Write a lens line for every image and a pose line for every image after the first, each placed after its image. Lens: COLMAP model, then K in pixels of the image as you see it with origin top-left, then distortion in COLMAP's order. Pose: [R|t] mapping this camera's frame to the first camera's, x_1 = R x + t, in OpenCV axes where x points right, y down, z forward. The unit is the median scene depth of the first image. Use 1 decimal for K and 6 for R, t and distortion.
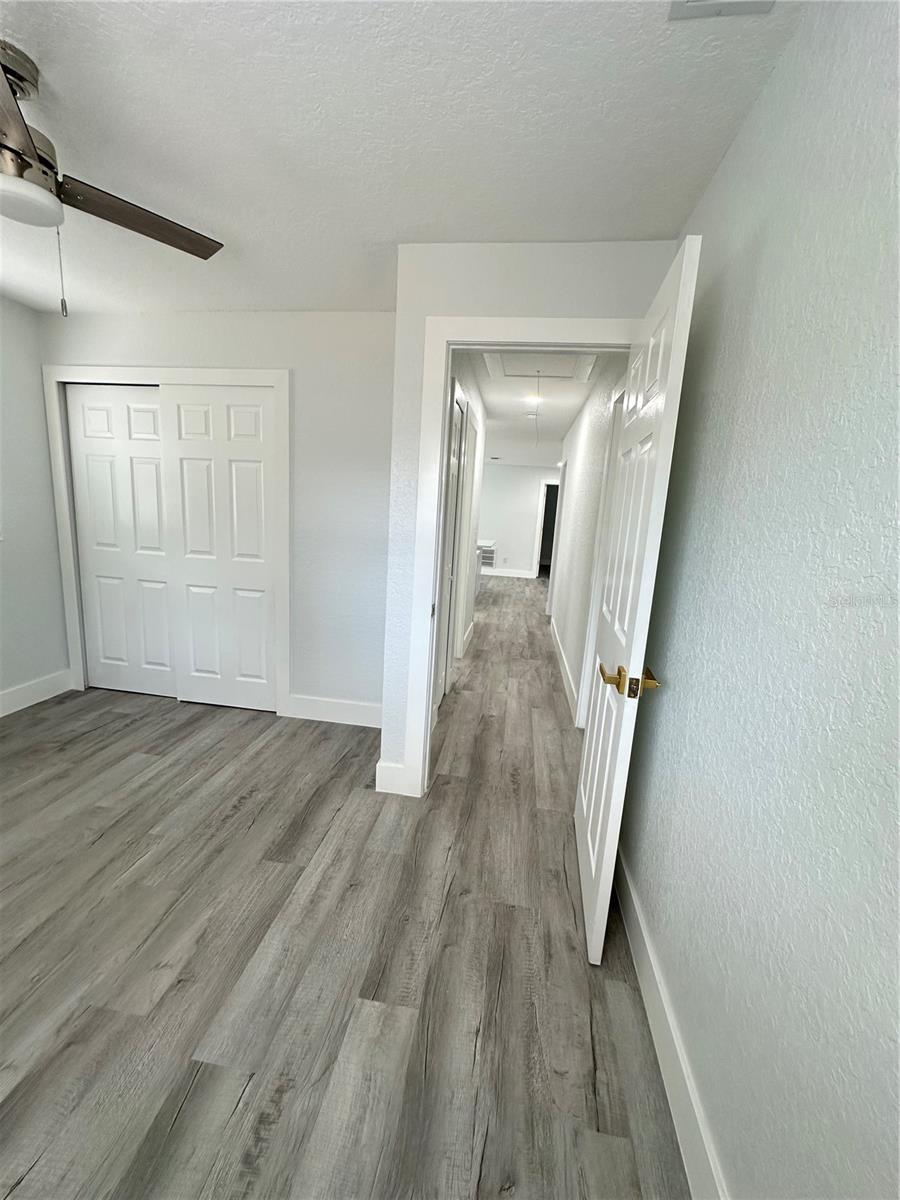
lens RADIAL K [[479.7, 0, 450.0], [0, 479.7, 600.0], [0, 0, 1]] dist [-0.002360, 0.000765]
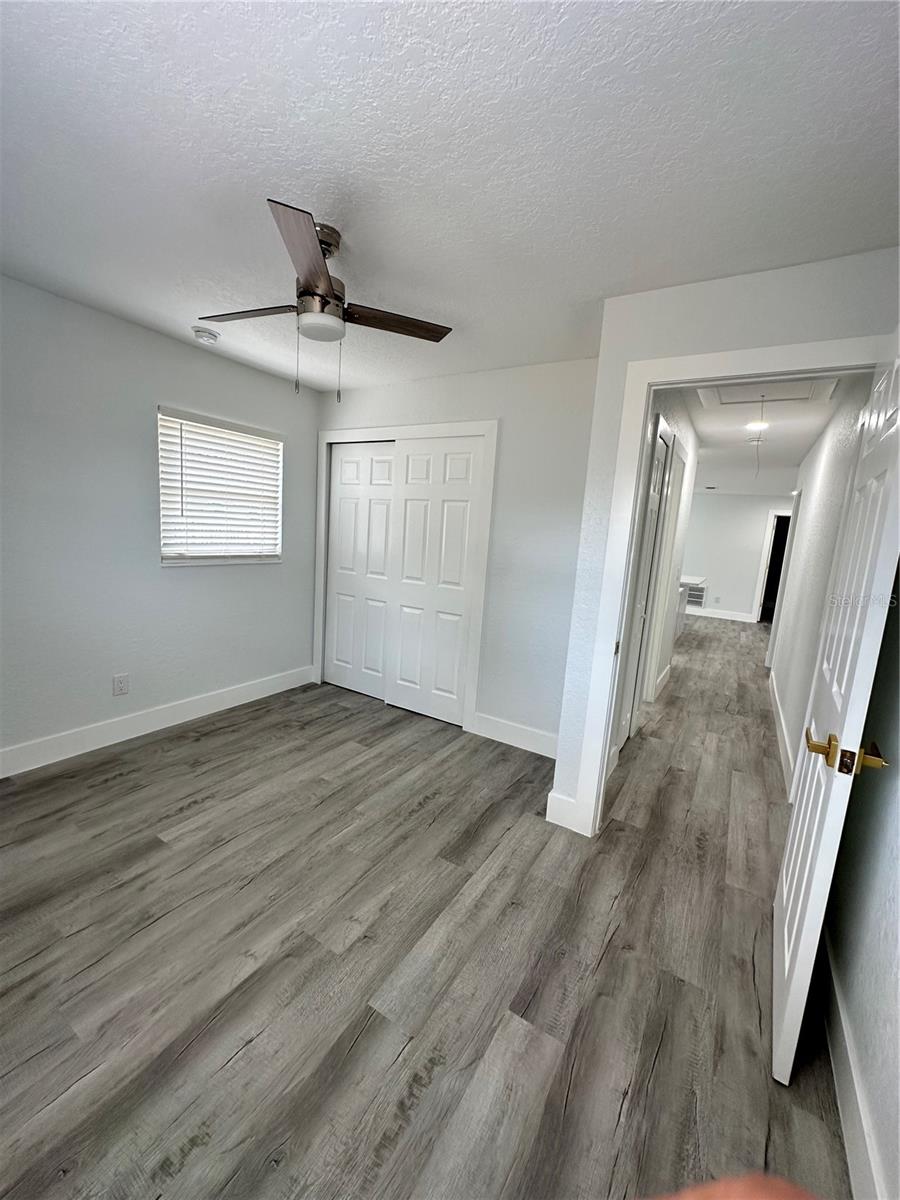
lens RADIAL K [[479.7, 0, 450.0], [0, 479.7, 600.0], [0, 0, 1]] dist [-0.002360, 0.000765]
pose [[0.918691, 0.061838, -0.390107, 0.025476], [-0.085673, 0.995352, -0.043979, -0.003790], [0.385575, 0.073825, 0.919719, -0.045947]]
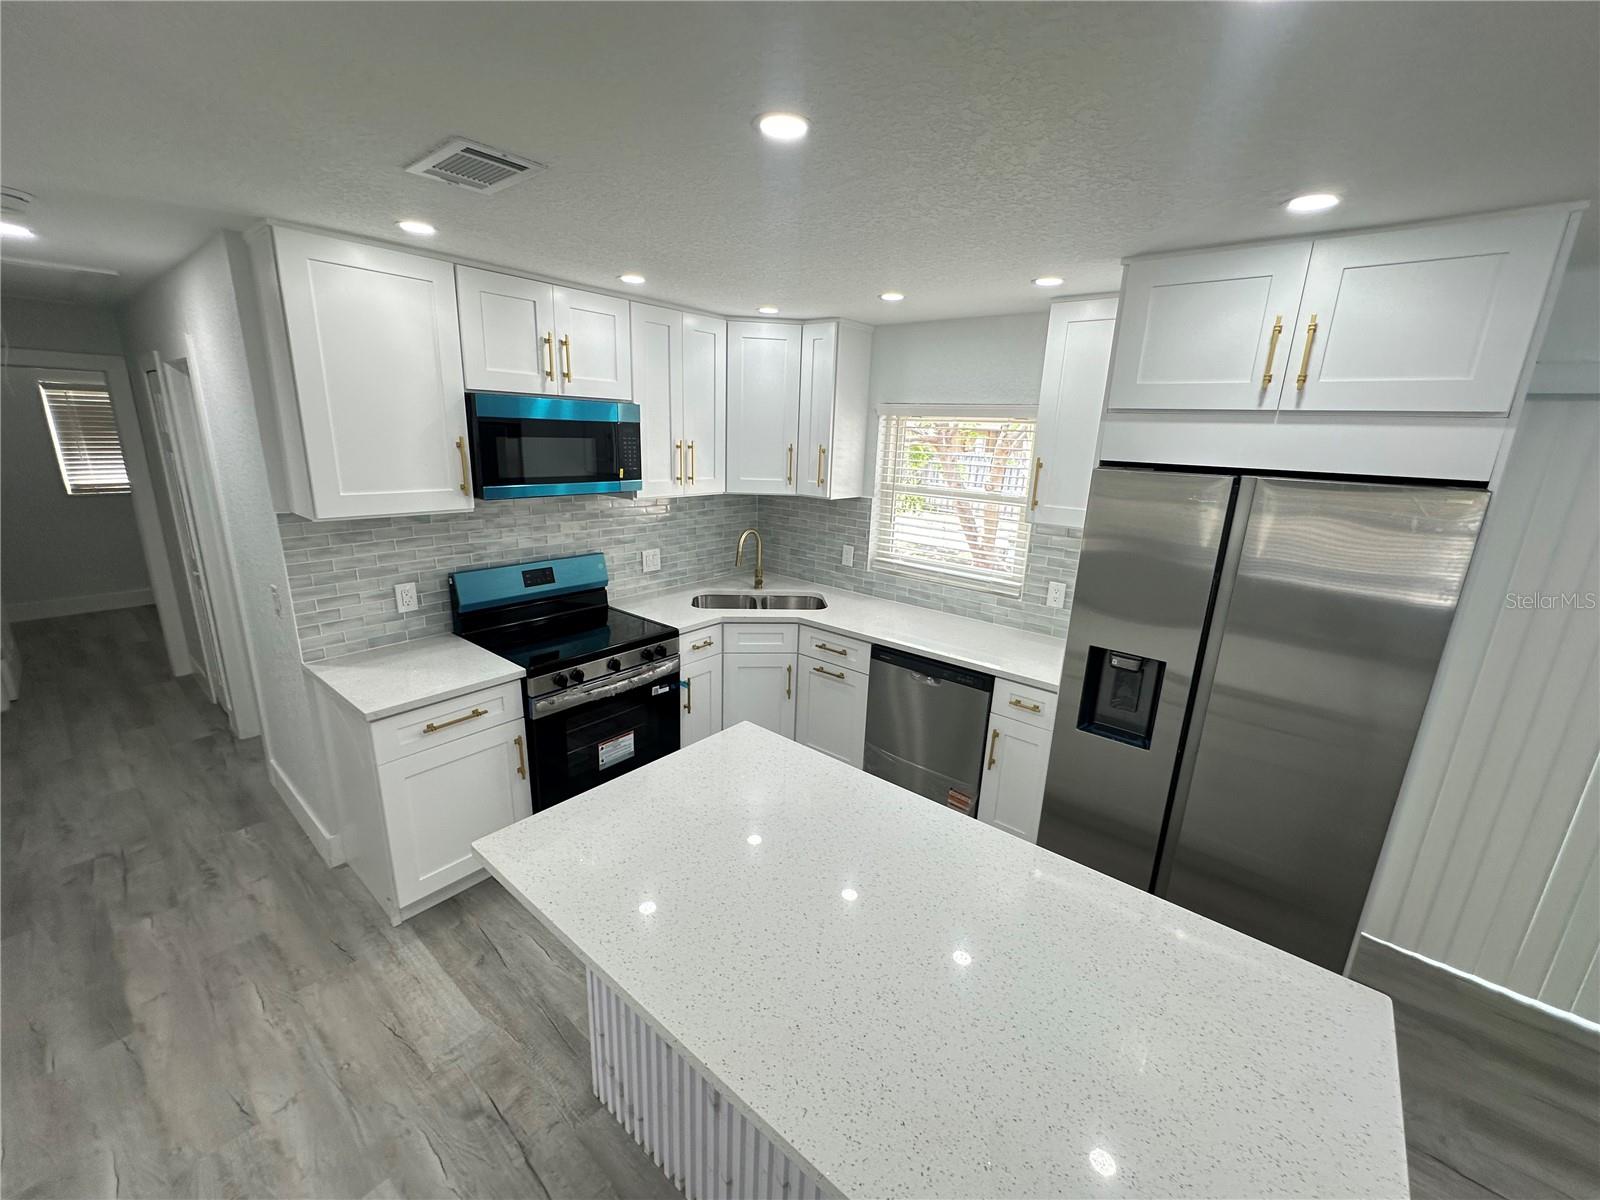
lens RADIAL K [[639.5, 0, 800.0], [0, 639.5, 600.0], [0, 0, 1]] dist [-0.002360, 0.000765]
pose [[-0.515375, 0.140941, -0.845296, 0.557229], [-0.225178, 0.929450, 0.292263, -0.774933], [0.826852, 0.340967, -0.447278, 3.260928]]
